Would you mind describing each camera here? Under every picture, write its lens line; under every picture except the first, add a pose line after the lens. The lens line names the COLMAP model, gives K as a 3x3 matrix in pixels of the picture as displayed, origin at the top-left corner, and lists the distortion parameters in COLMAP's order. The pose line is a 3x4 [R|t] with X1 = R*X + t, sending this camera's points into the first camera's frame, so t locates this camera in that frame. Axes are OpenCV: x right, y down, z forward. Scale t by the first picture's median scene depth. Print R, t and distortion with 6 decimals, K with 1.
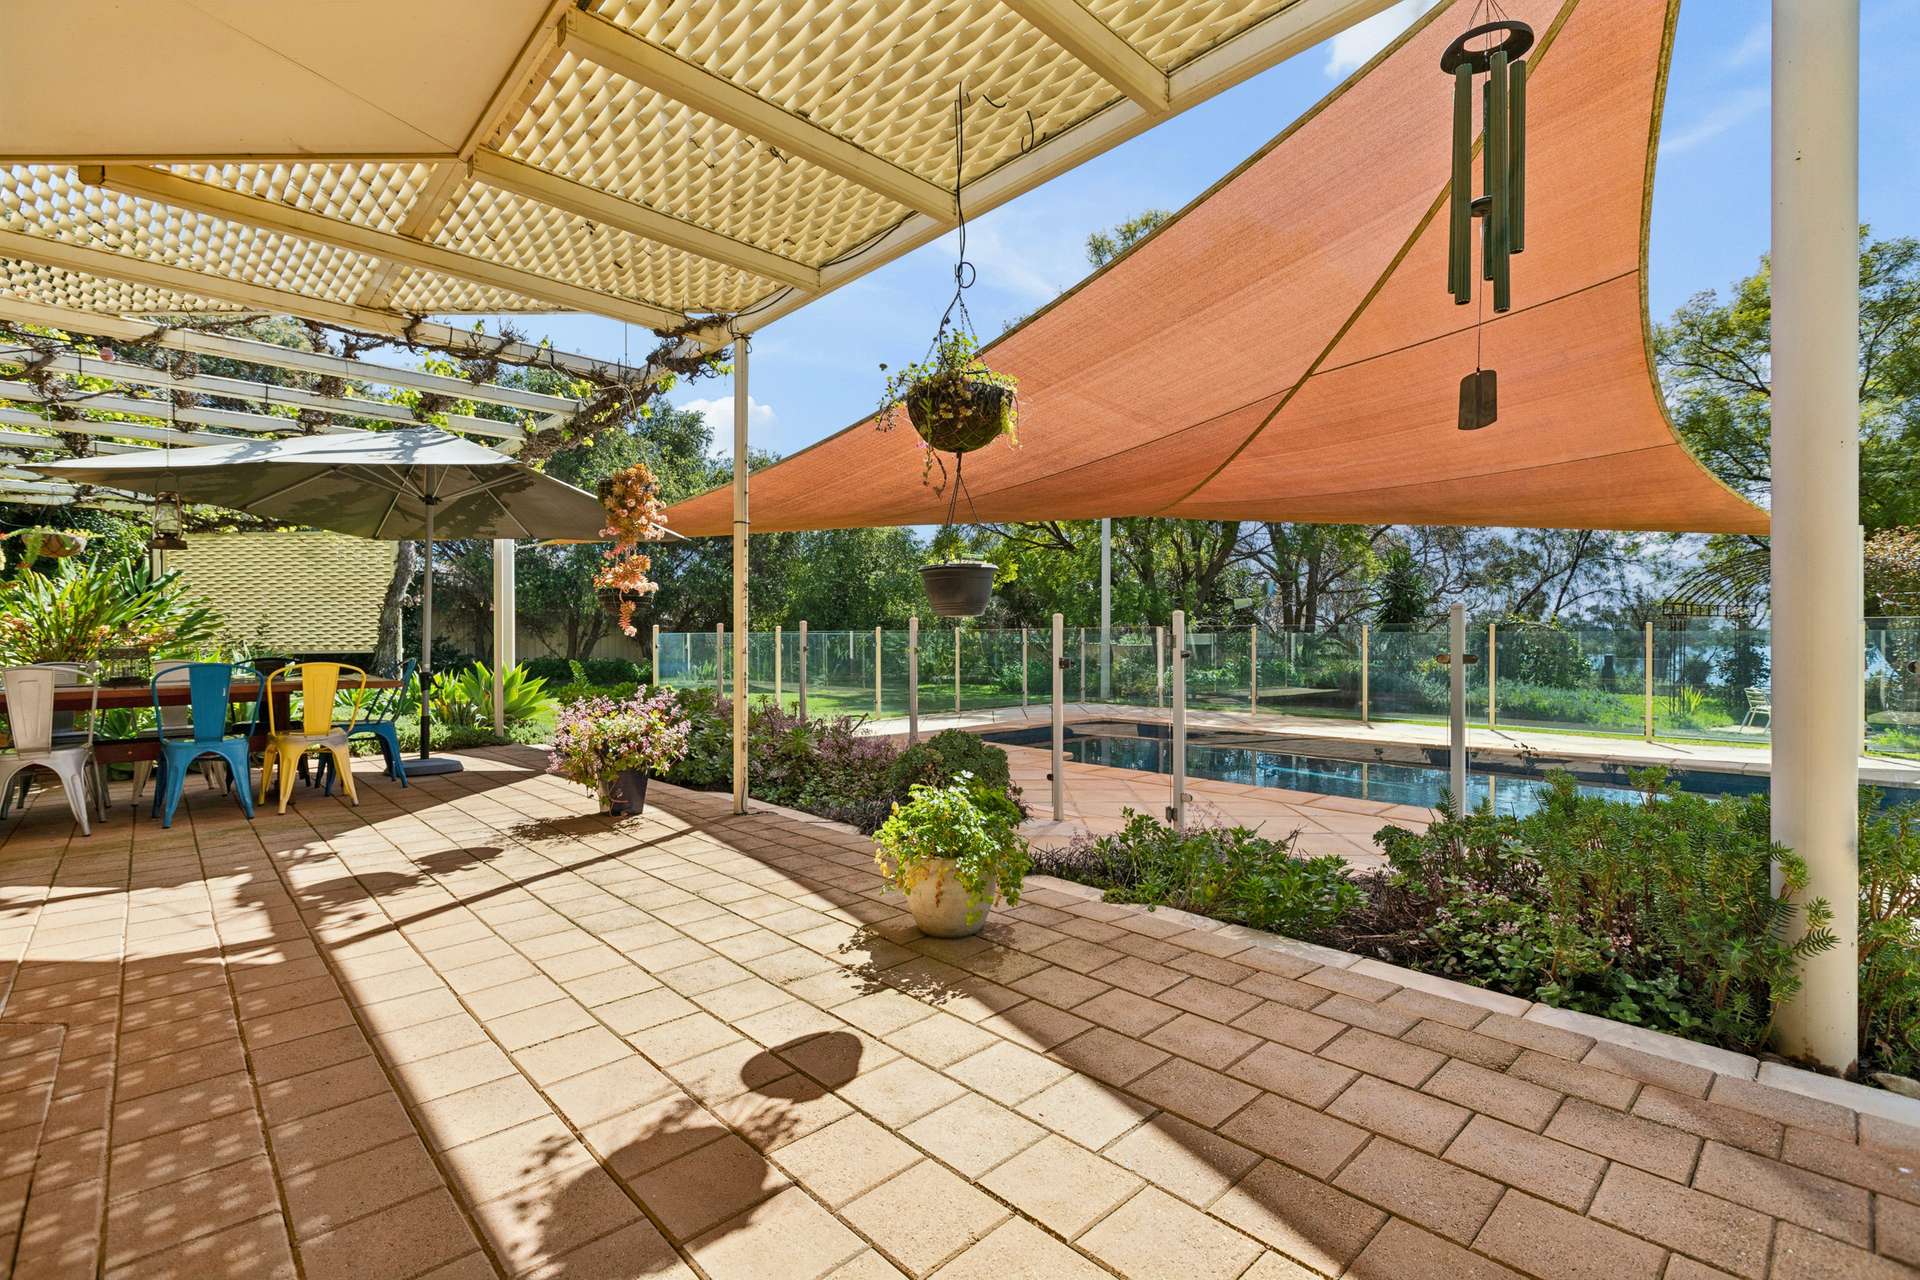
lens RADIAL K [[854.1, 0, 969.2], [0, 854.1, 637.6], [0, 0, 1]] dist [0.003766, -0.001050]
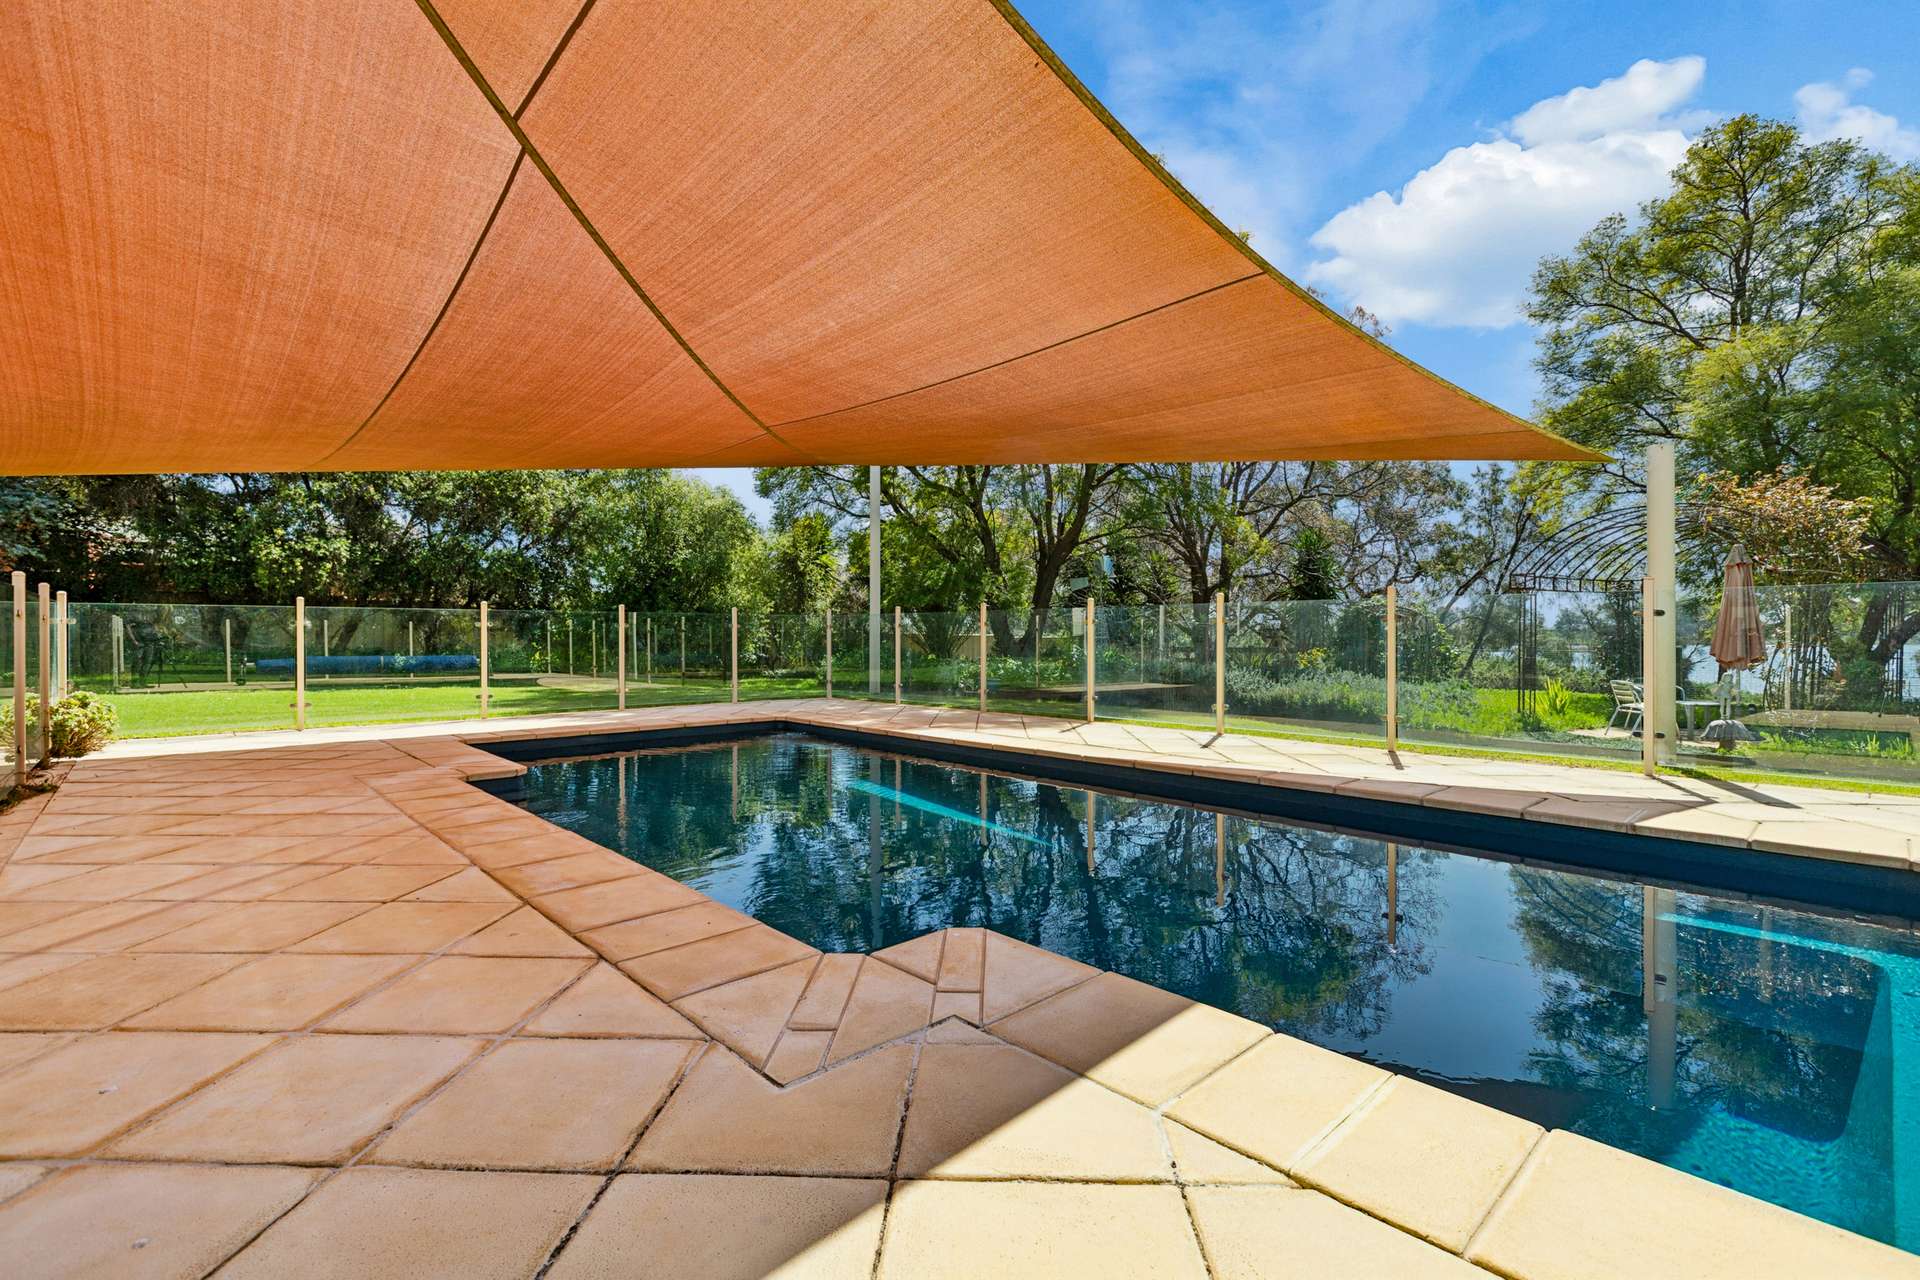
lens RADIAL K [[854.1, 0, 943.0], [0, 854.1, 640.4], [0, 0, 1]] dist [0.003766, -0.001050]
pose [[0.999367, 0.001294, -0.035541, 0.212798], [-0.001072, 0.999980, 0.006261, 0.011211], [0.035549, -0.006219, 0.999349, 0.116412]]
